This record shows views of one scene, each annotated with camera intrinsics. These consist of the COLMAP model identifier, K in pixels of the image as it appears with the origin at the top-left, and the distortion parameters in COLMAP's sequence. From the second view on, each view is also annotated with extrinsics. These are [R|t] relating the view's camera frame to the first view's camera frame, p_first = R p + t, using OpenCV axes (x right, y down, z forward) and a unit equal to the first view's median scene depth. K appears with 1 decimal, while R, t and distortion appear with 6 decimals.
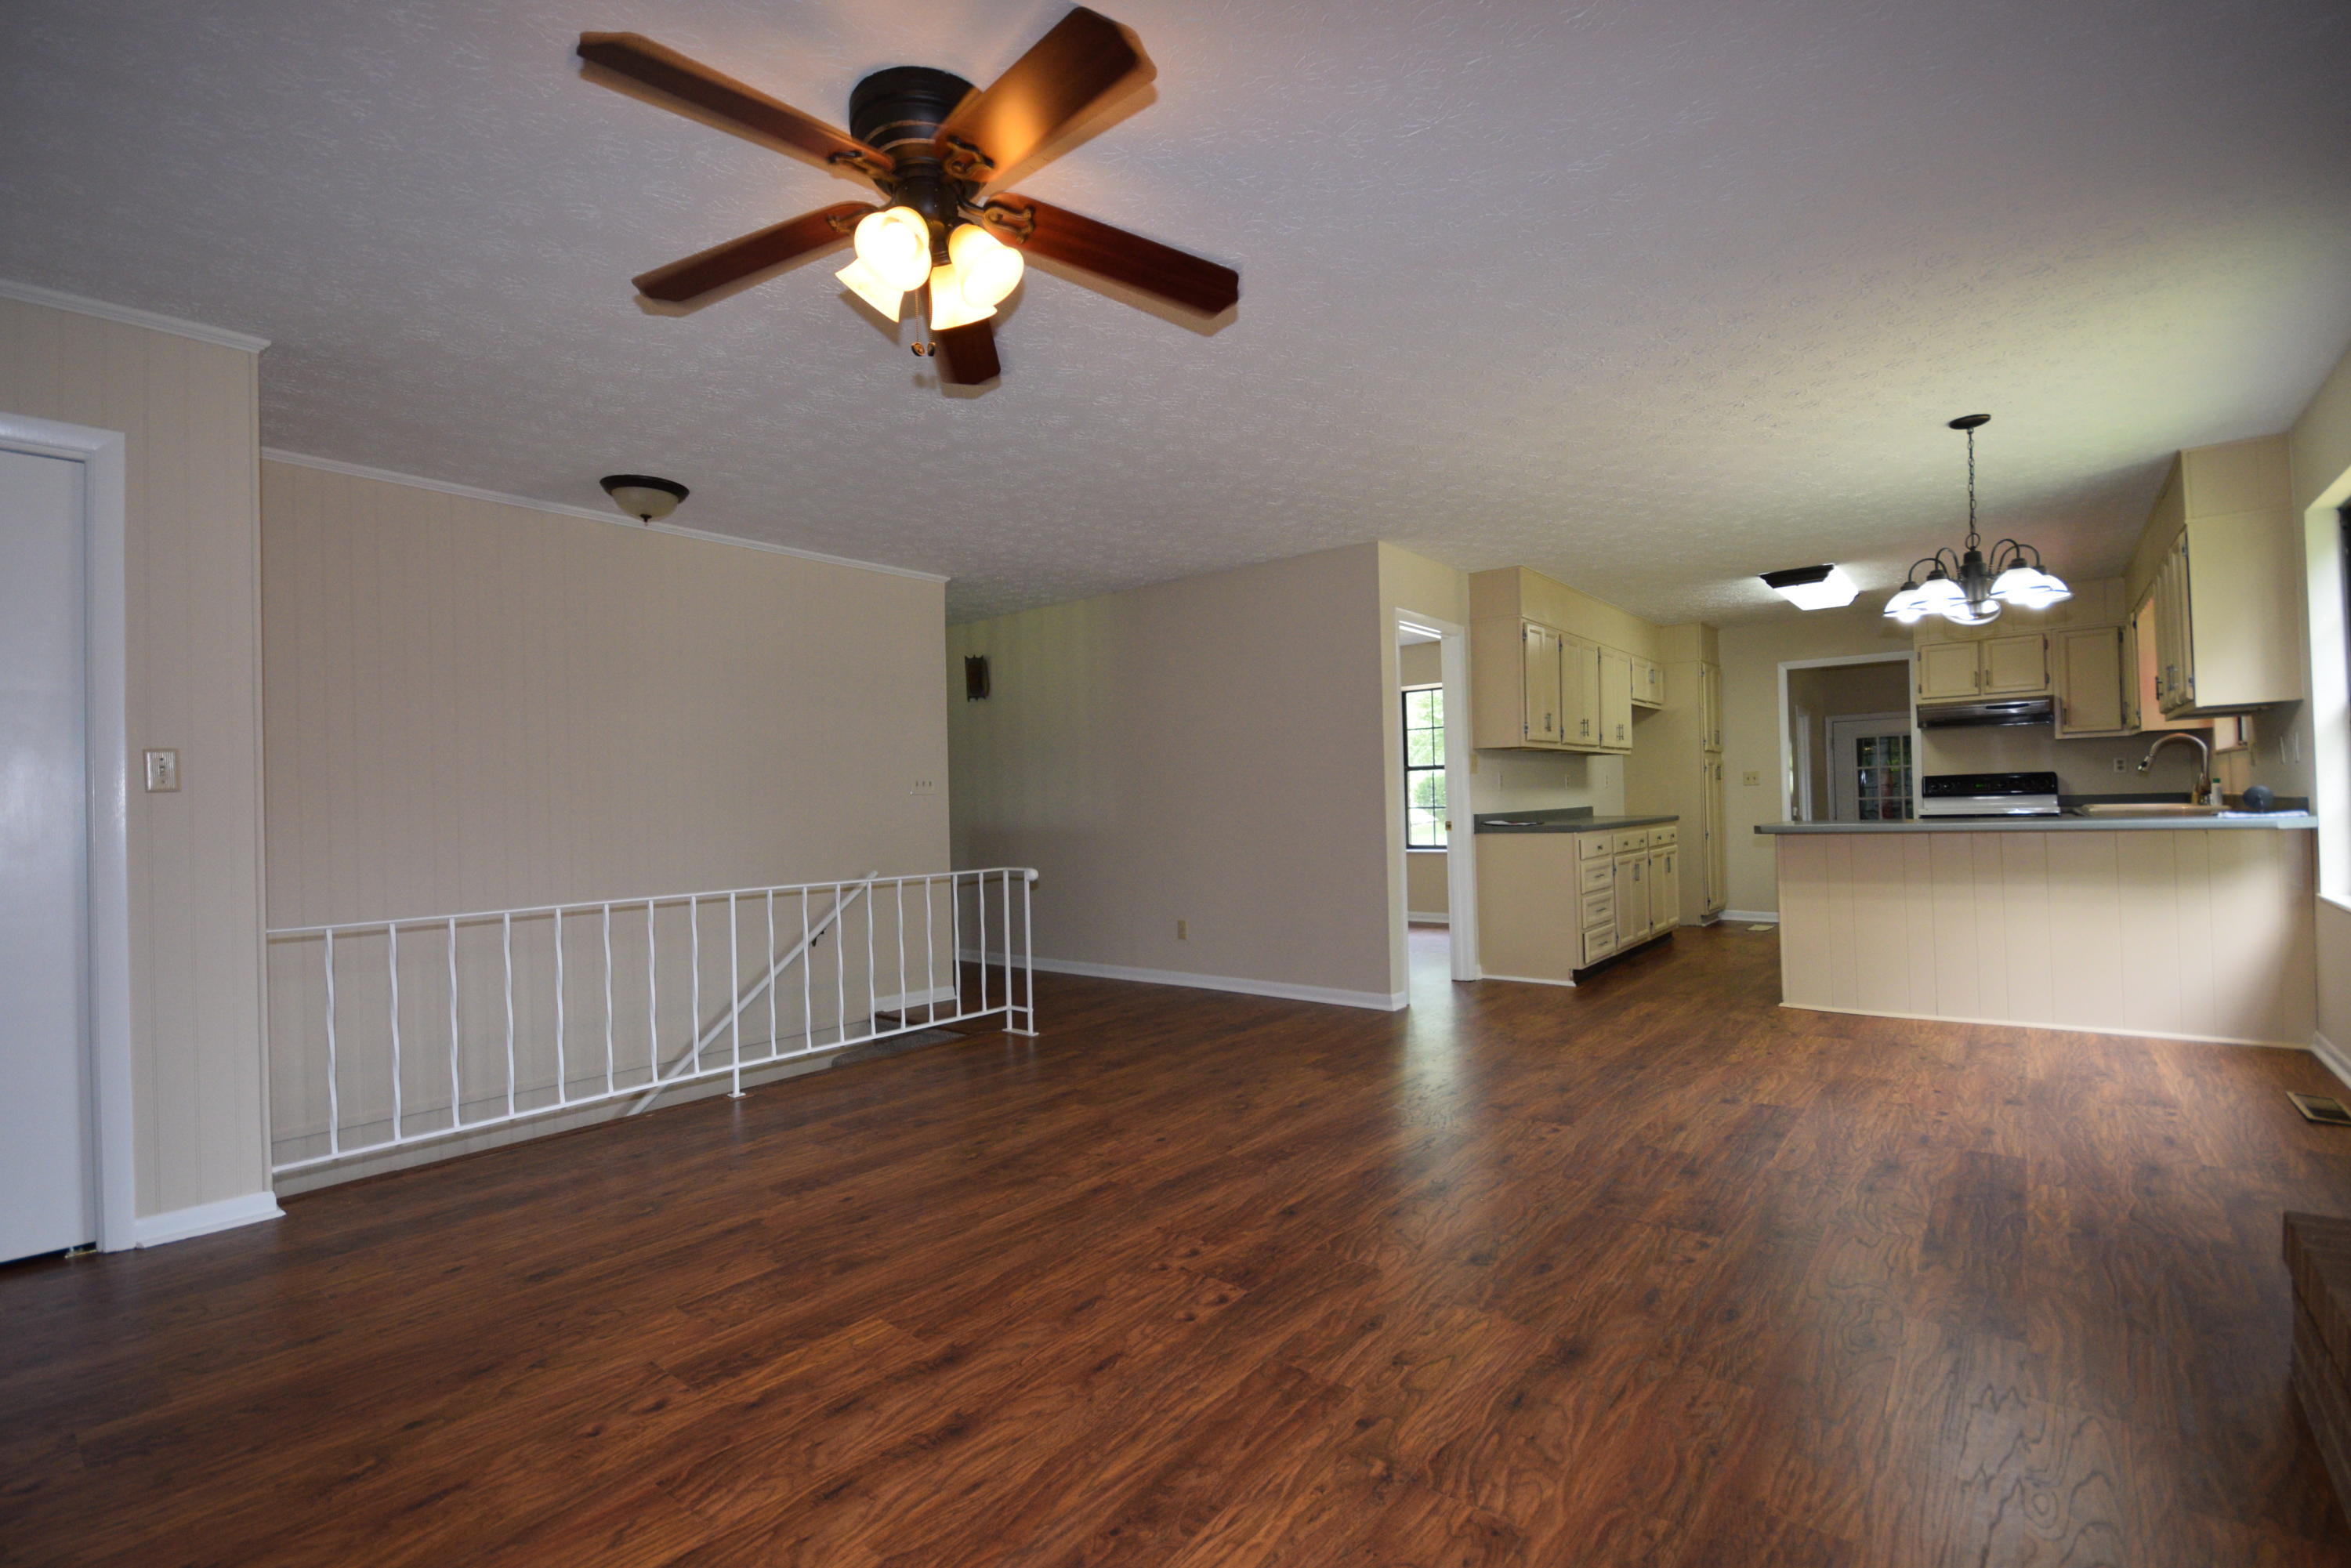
lens RADIAL K [[1031.4, 0, 1163.6], [0, 1031.4, 791.8], [0, 0, 1]] dist [-0.003544, -0.002067]
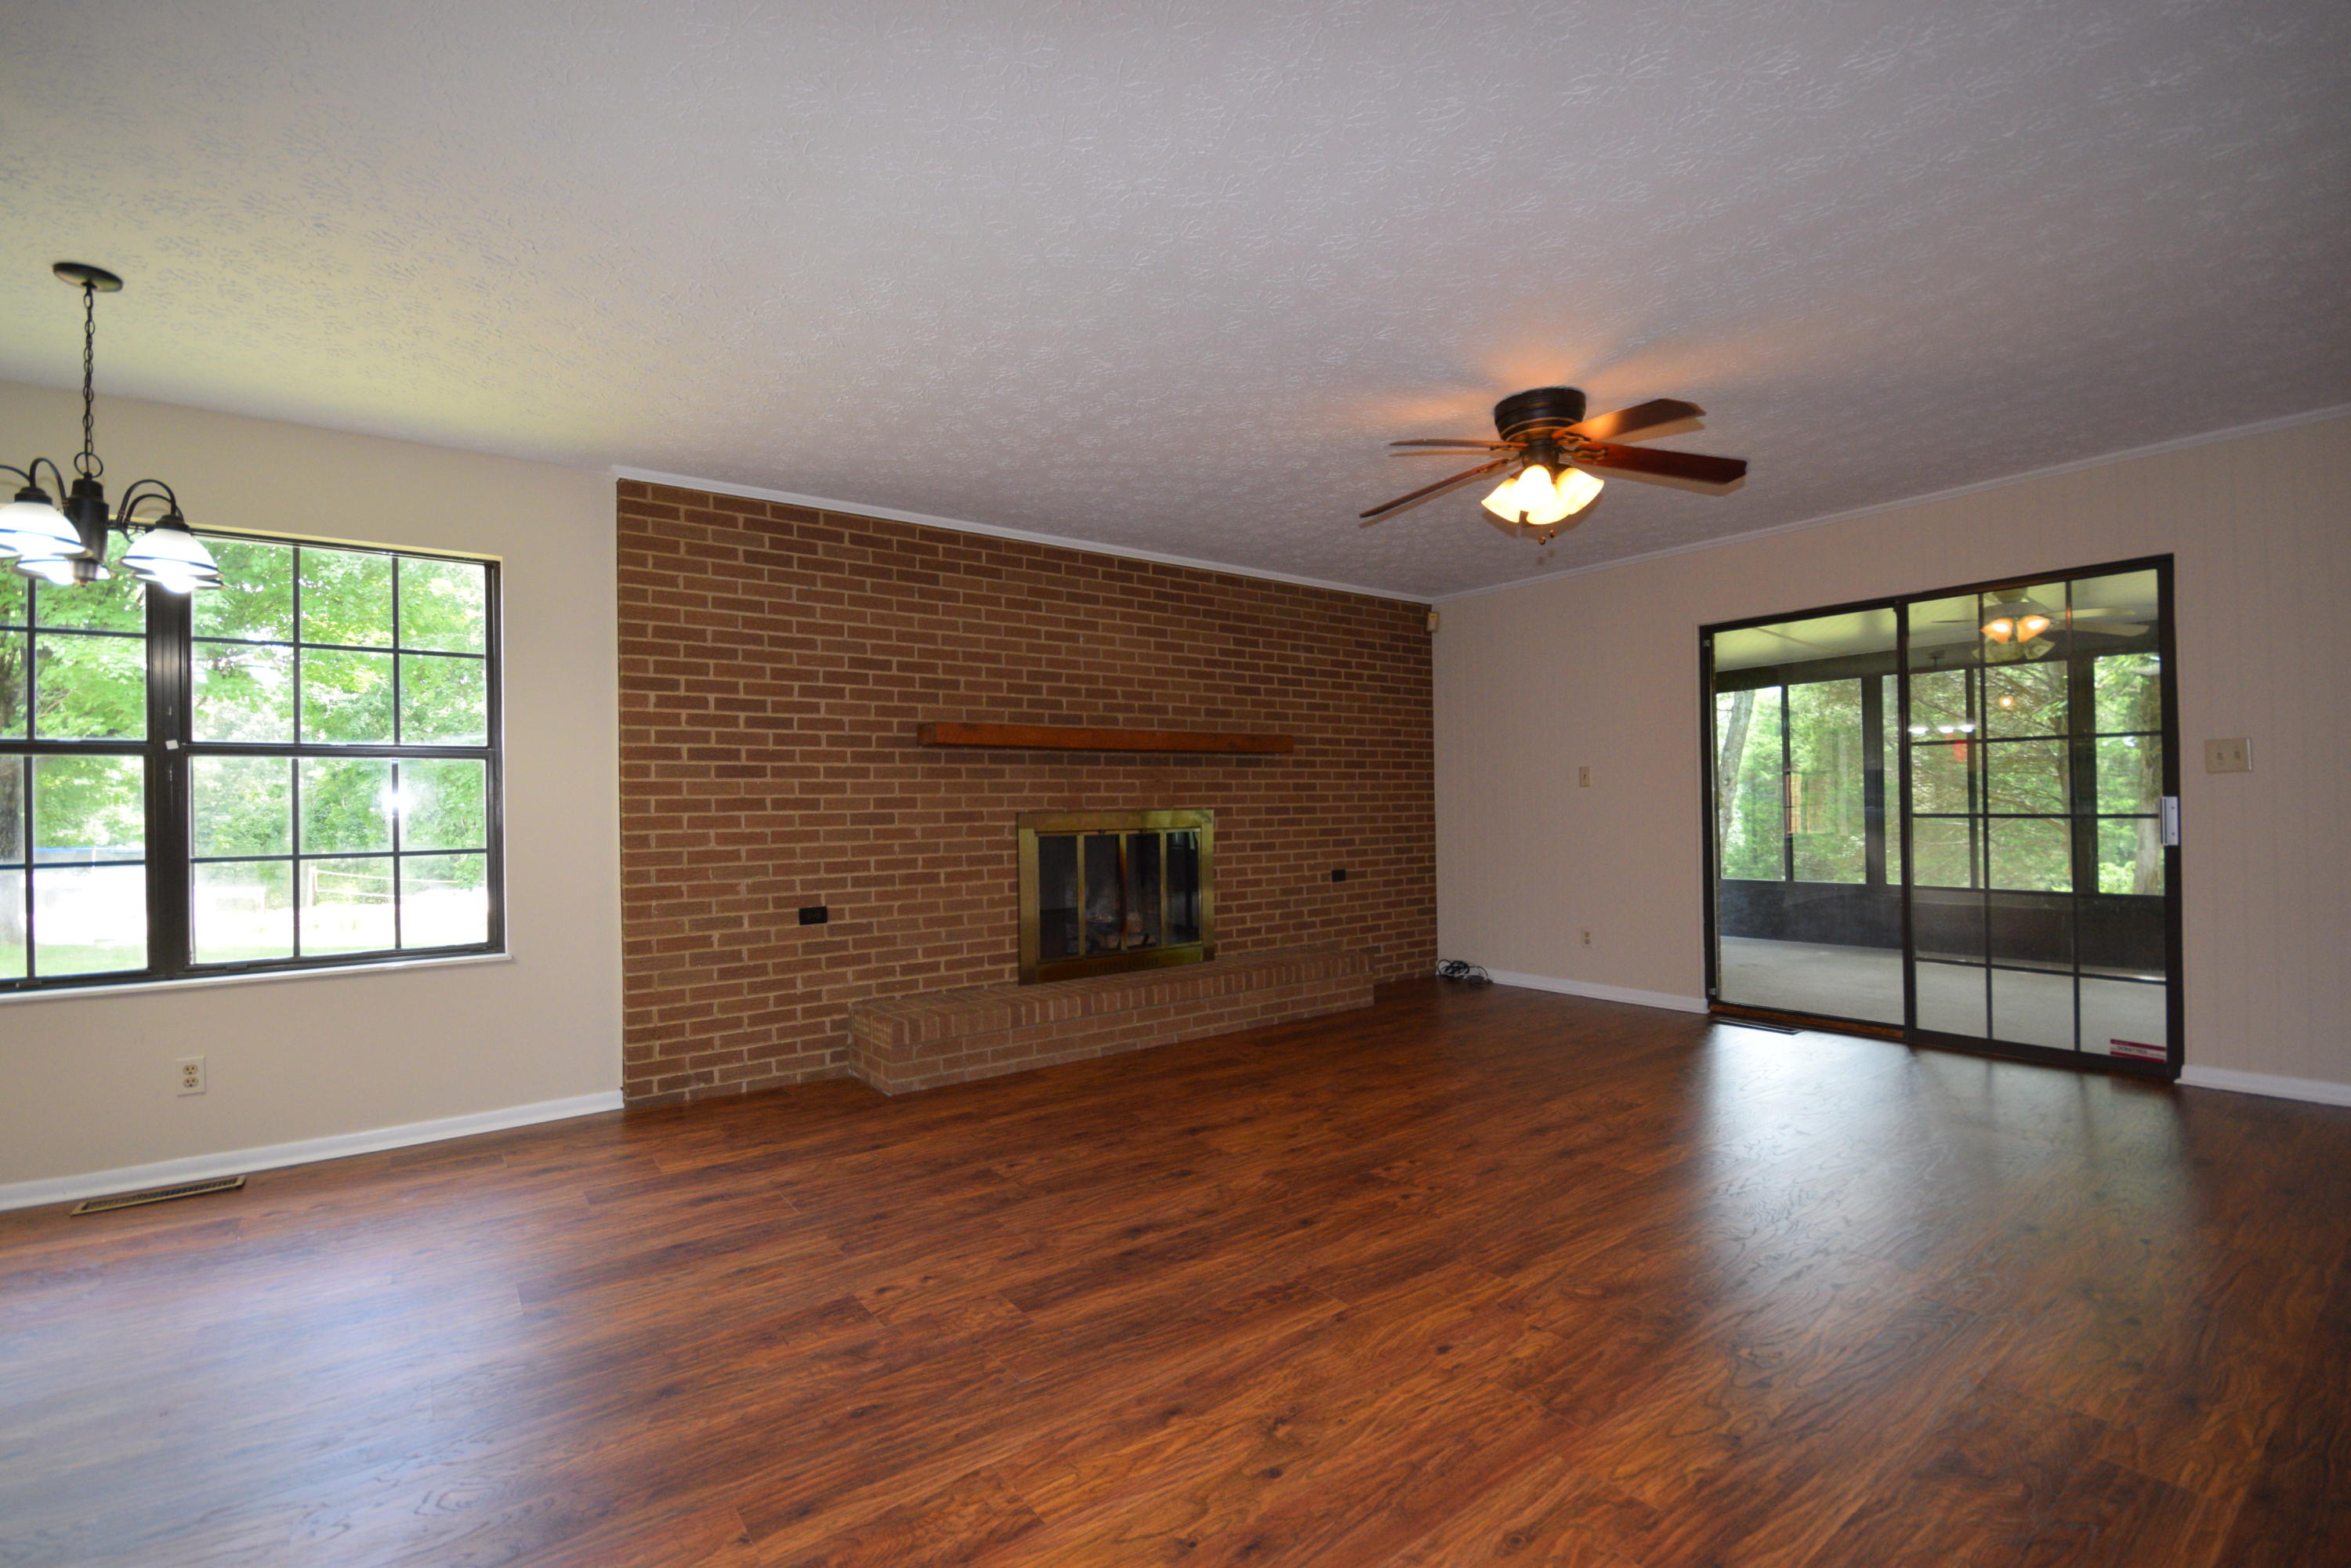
lens RADIAL K [[1031.4, 0, 1174.2], [0, 1031.4, 799.9], [0, 0, 1]] dist [-0.003544, -0.002067]
pose [[-0.973035, 0.045359, 0.226153, 0.000059], [0.041068, 0.998877, -0.023644, 0.009542], [-0.226971, -0.013719, -0.973805, 2.033322]]
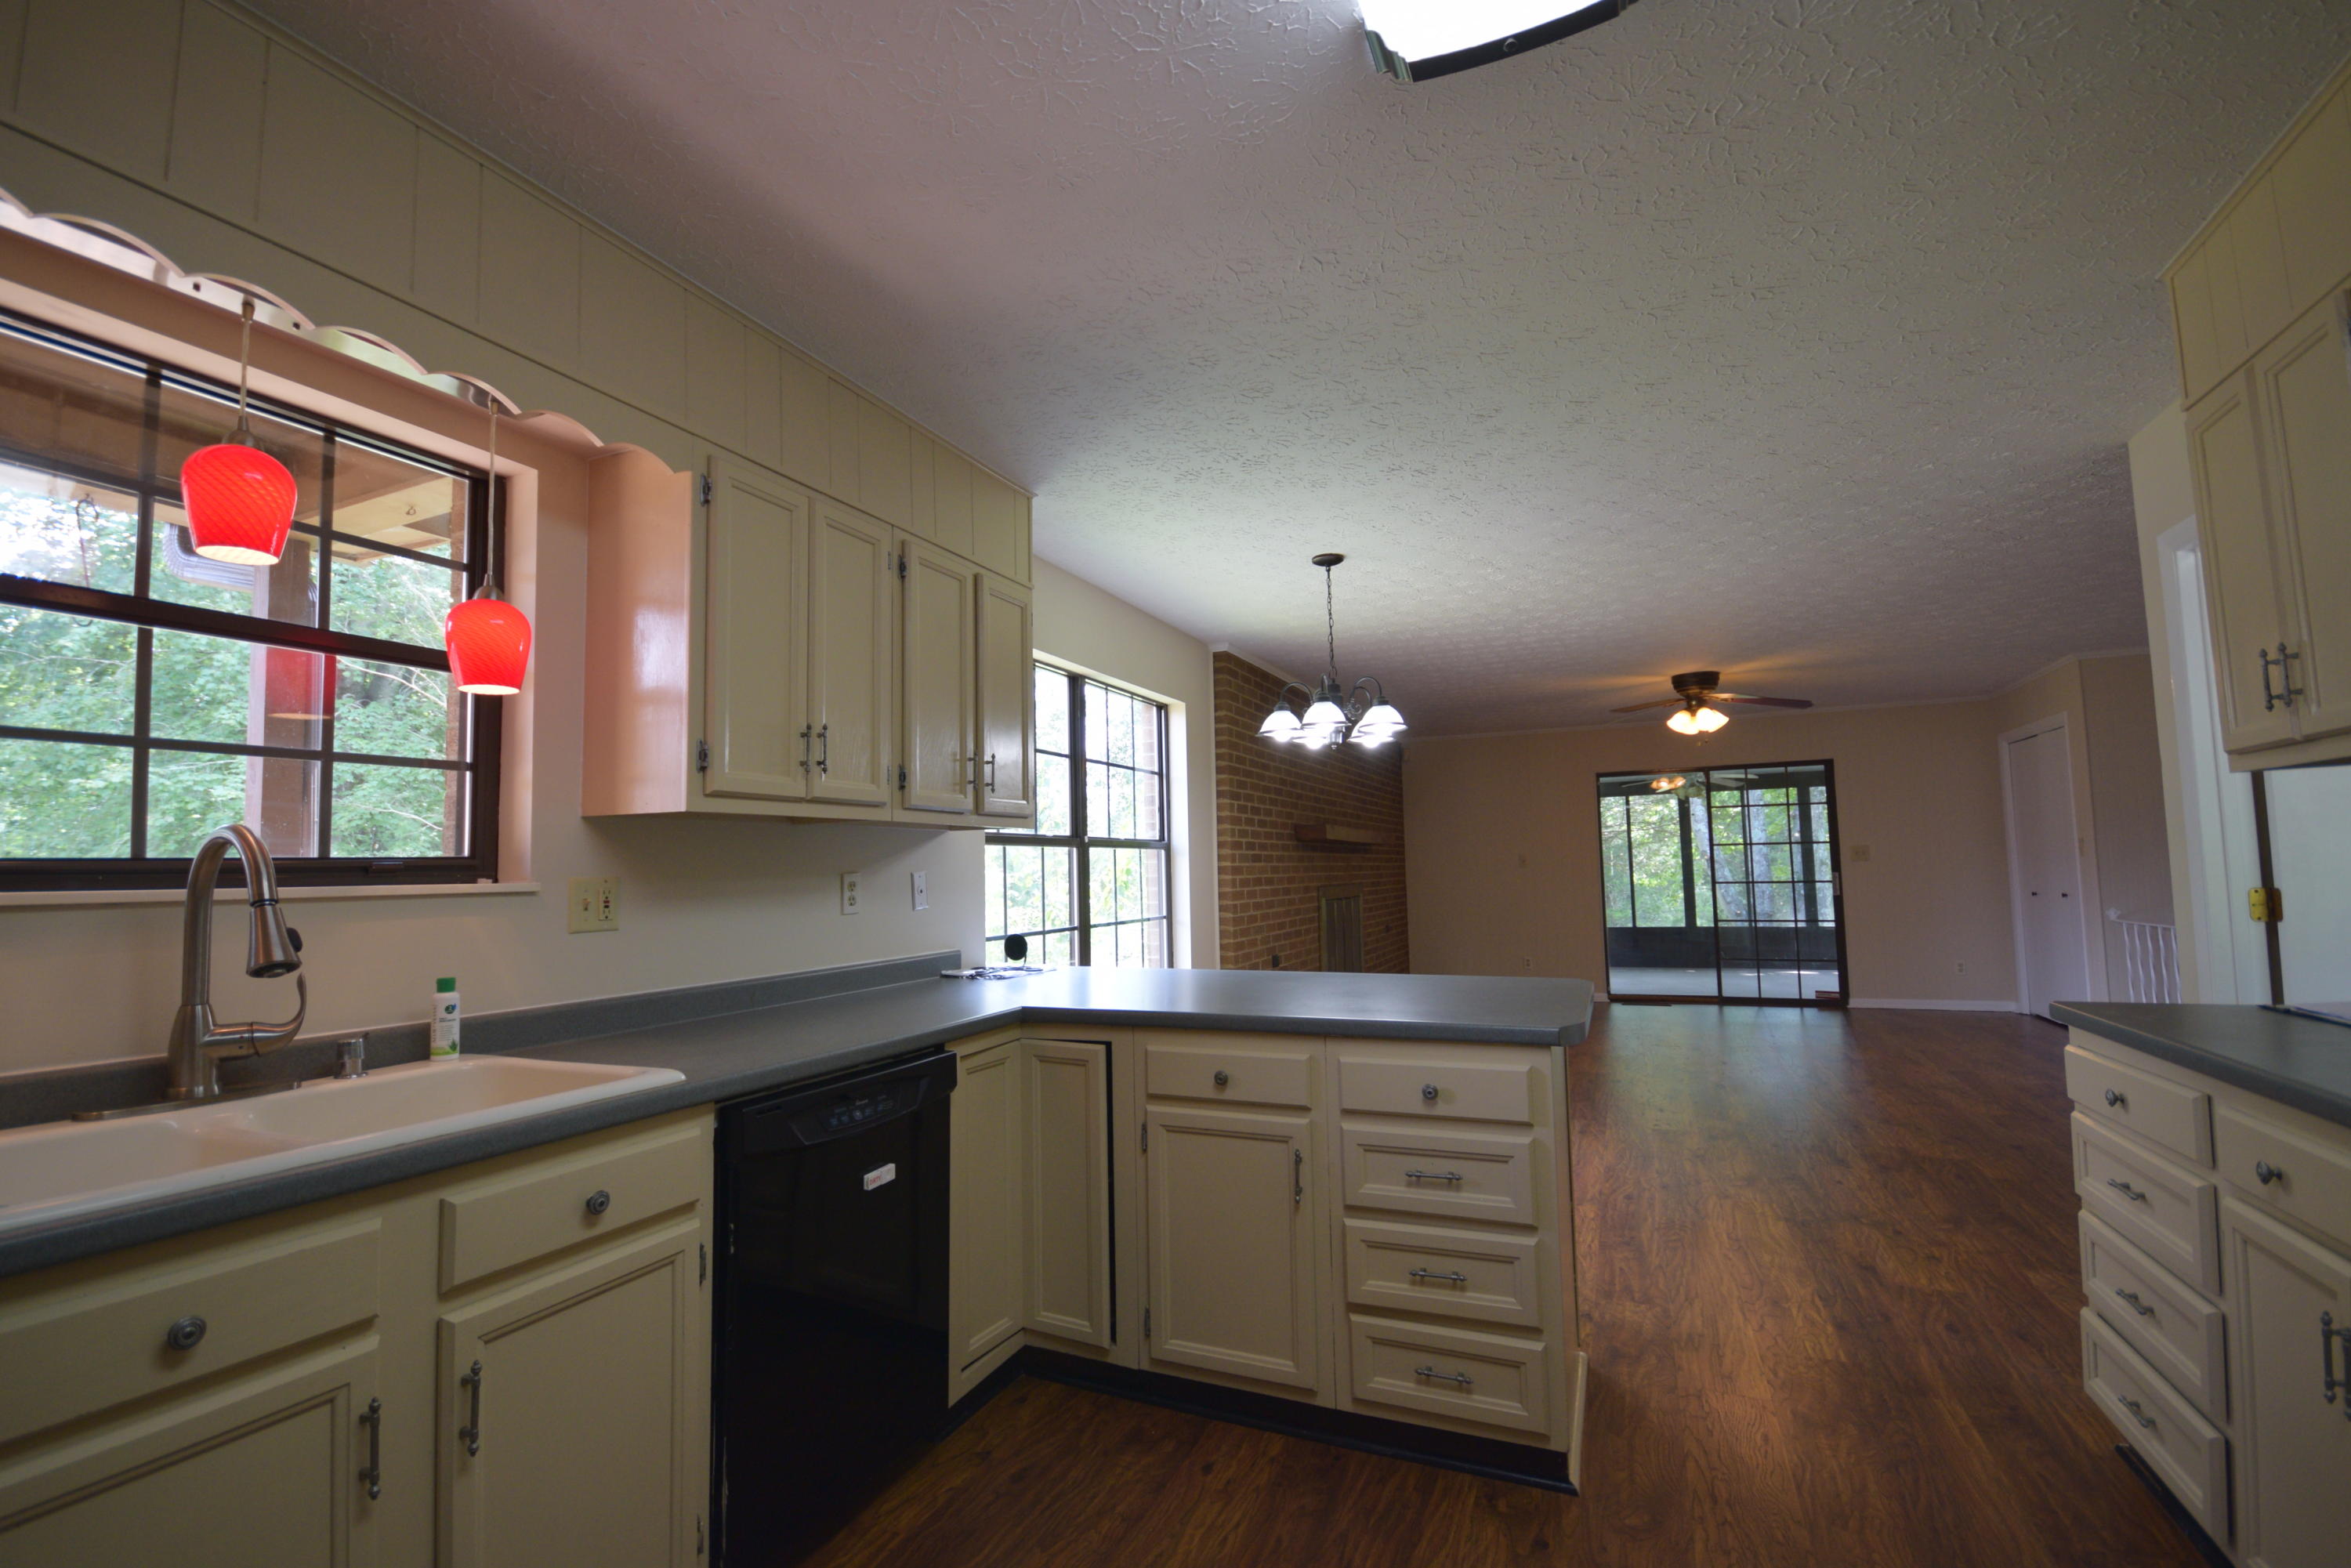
lens RADIAL K [[1031.4, 0, 1181.9], [0, 1031.4, 790.8], [0, 0, 1]] dist [-0.003544, -0.002067]
pose [[-0.954300, 0.026372, -0.297684, 1.735748], [0.053154, 0.995195, -0.082233, -0.066145], [0.294085, -0.094298, -0.951116, 2.700919]]
